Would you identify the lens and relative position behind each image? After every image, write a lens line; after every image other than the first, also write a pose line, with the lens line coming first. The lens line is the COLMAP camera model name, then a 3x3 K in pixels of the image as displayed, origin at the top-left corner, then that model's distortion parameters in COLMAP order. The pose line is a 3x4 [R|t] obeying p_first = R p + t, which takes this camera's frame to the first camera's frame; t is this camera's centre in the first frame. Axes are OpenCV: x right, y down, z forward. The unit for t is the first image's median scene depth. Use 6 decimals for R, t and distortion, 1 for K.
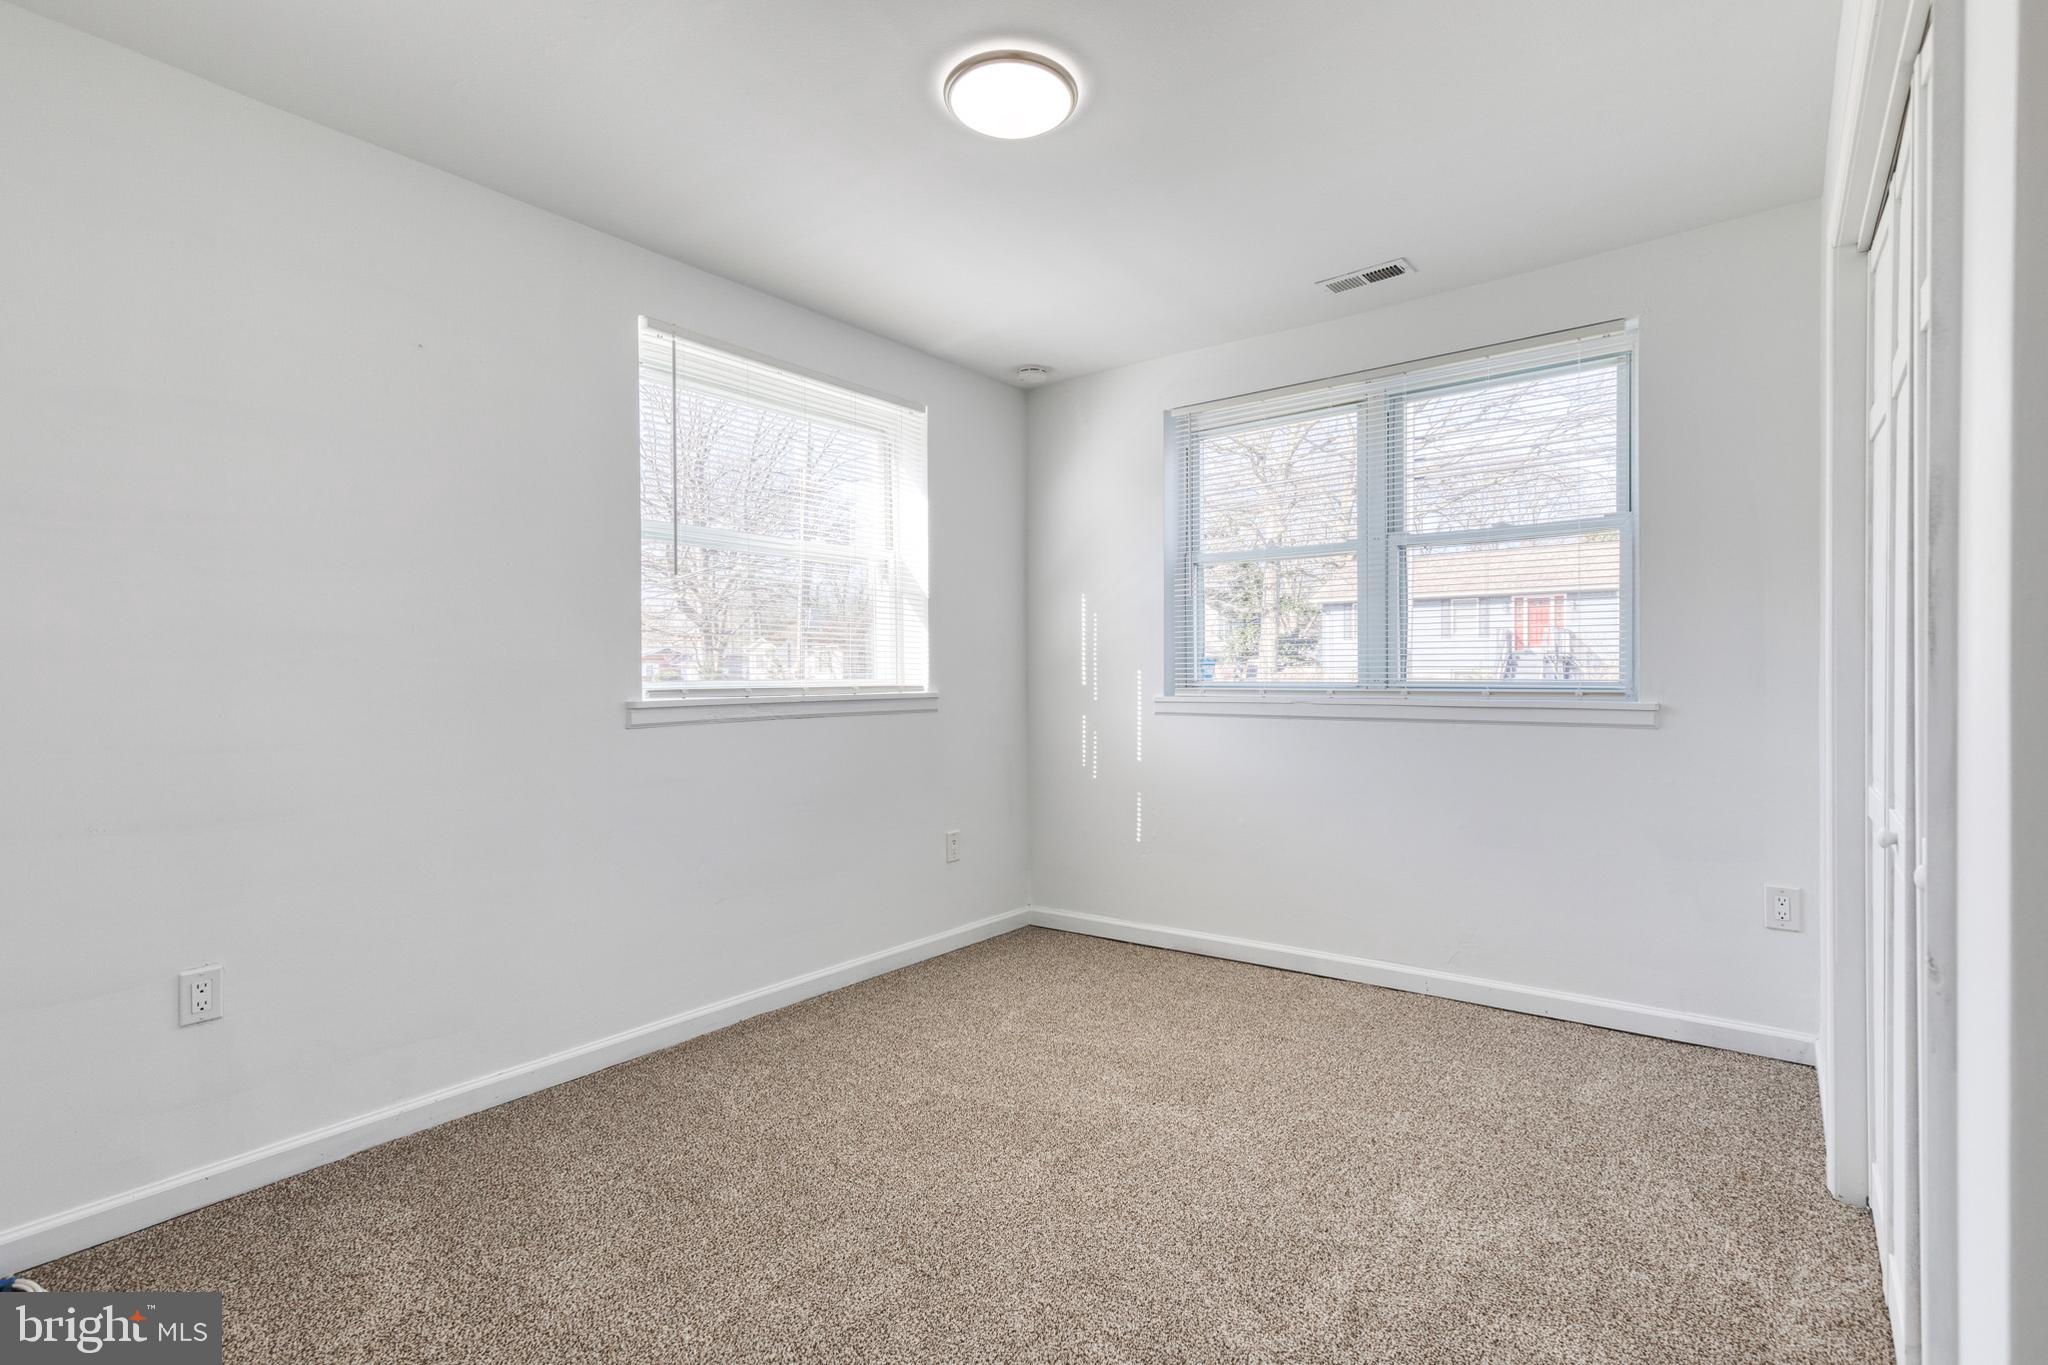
lens RADIAL K [[930.7, 0, 1048.1], [0, 930.7, 681.1], [0, 0, 1]] dist [0.015650, -0.000790]
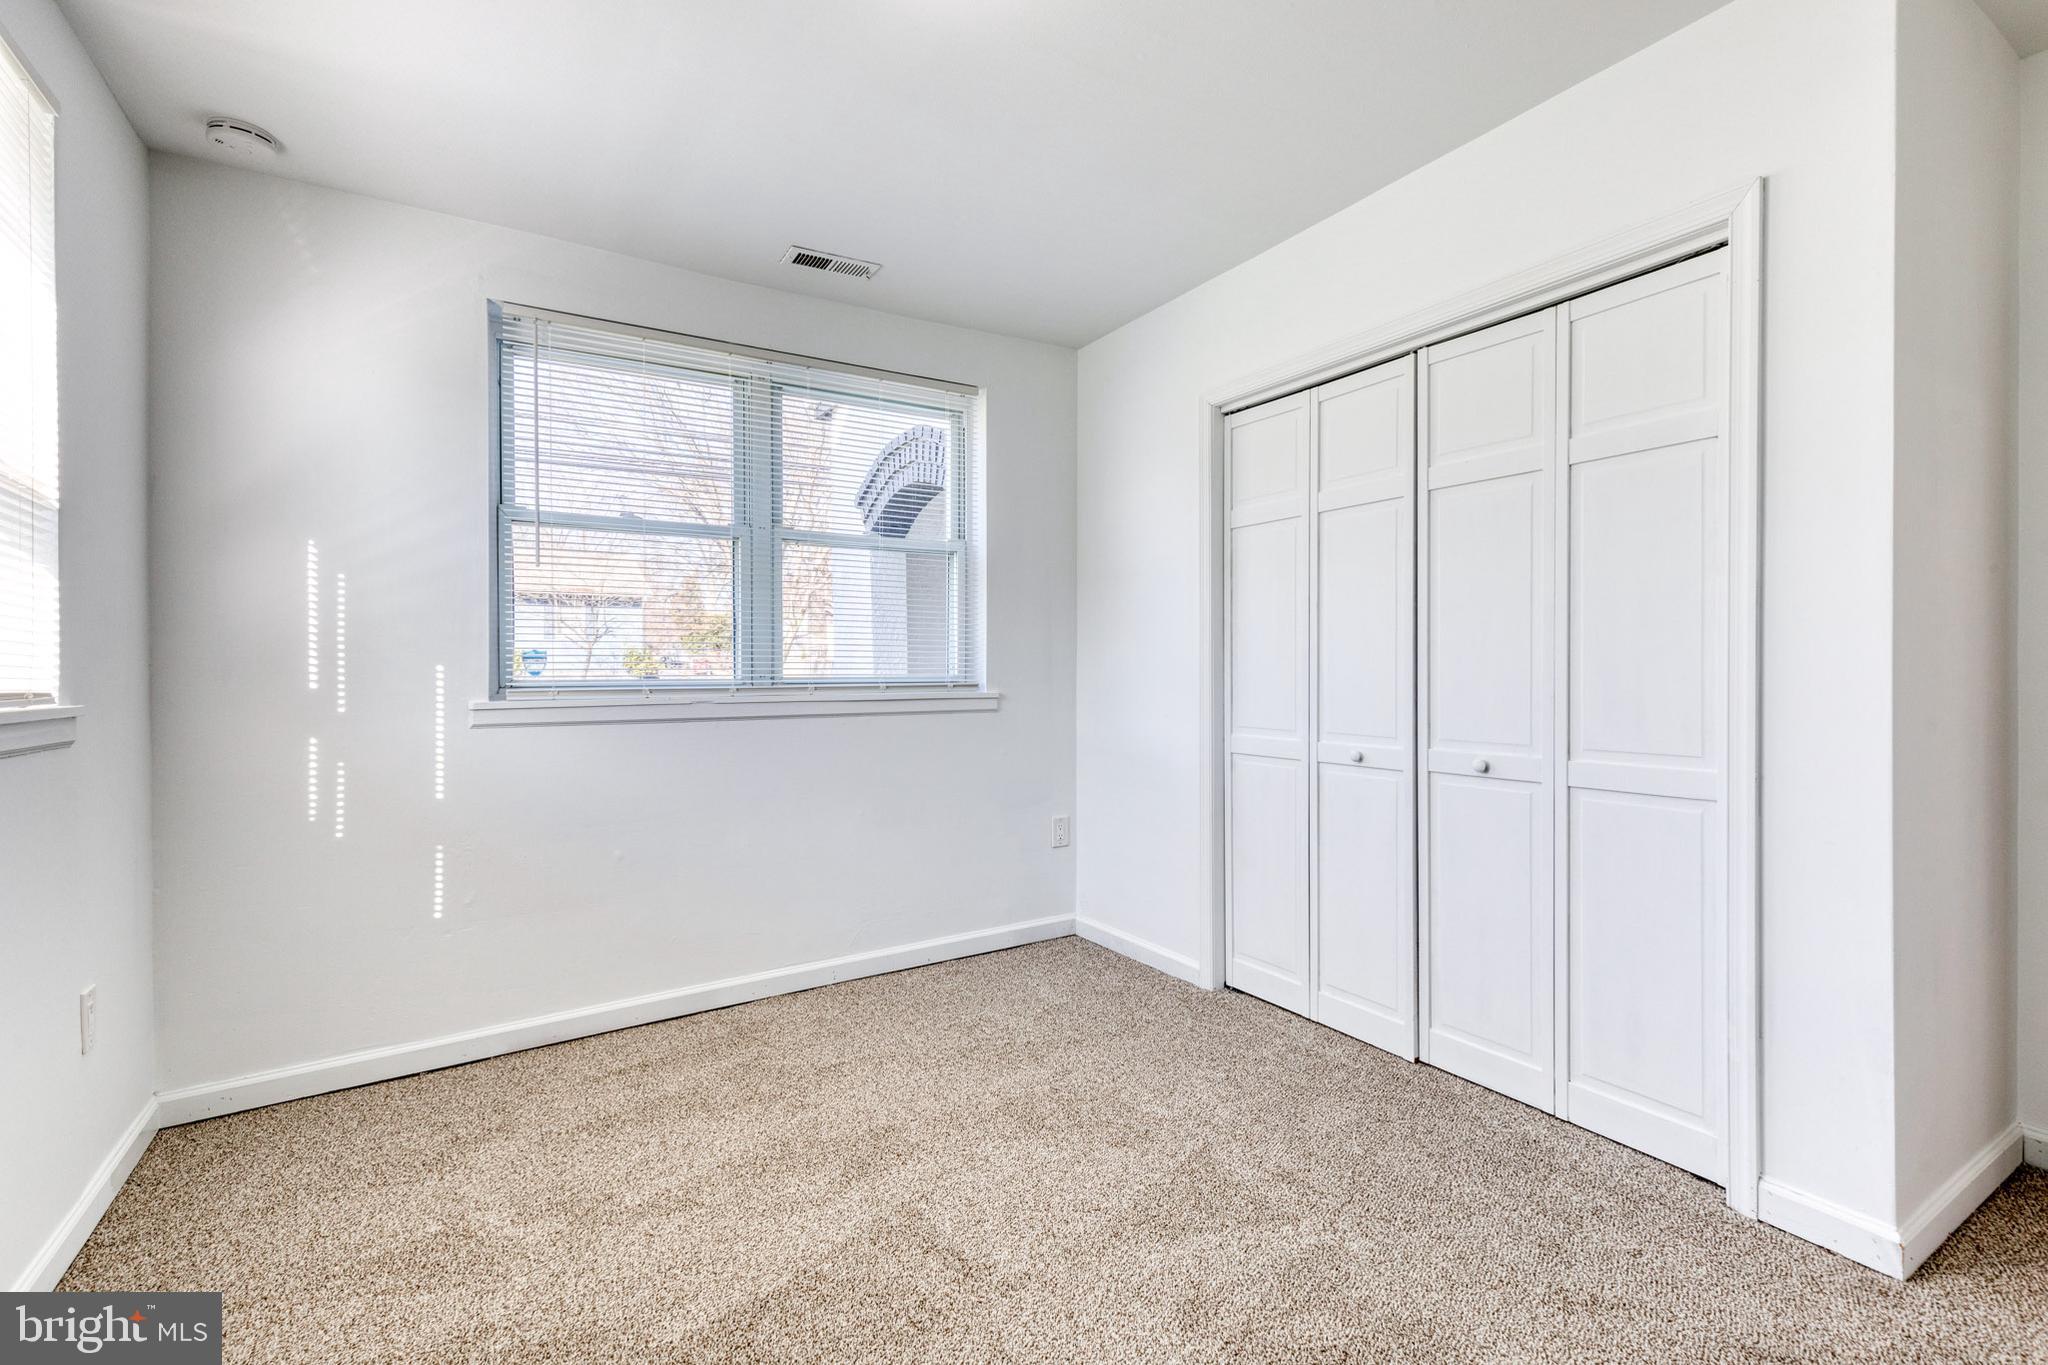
lens RADIAL K [[930.7, 0, 1048.1], [0, 930.7, 681.1], [0, 0, 1]] dist [0.015650, -0.000790]
pose [[0.359786, -0.008367, 0.932997, -0.439774], [0.010386, 0.999934, 0.004962, 0.001942], [-0.932977, 0.007905, 0.359849, 0.393035]]
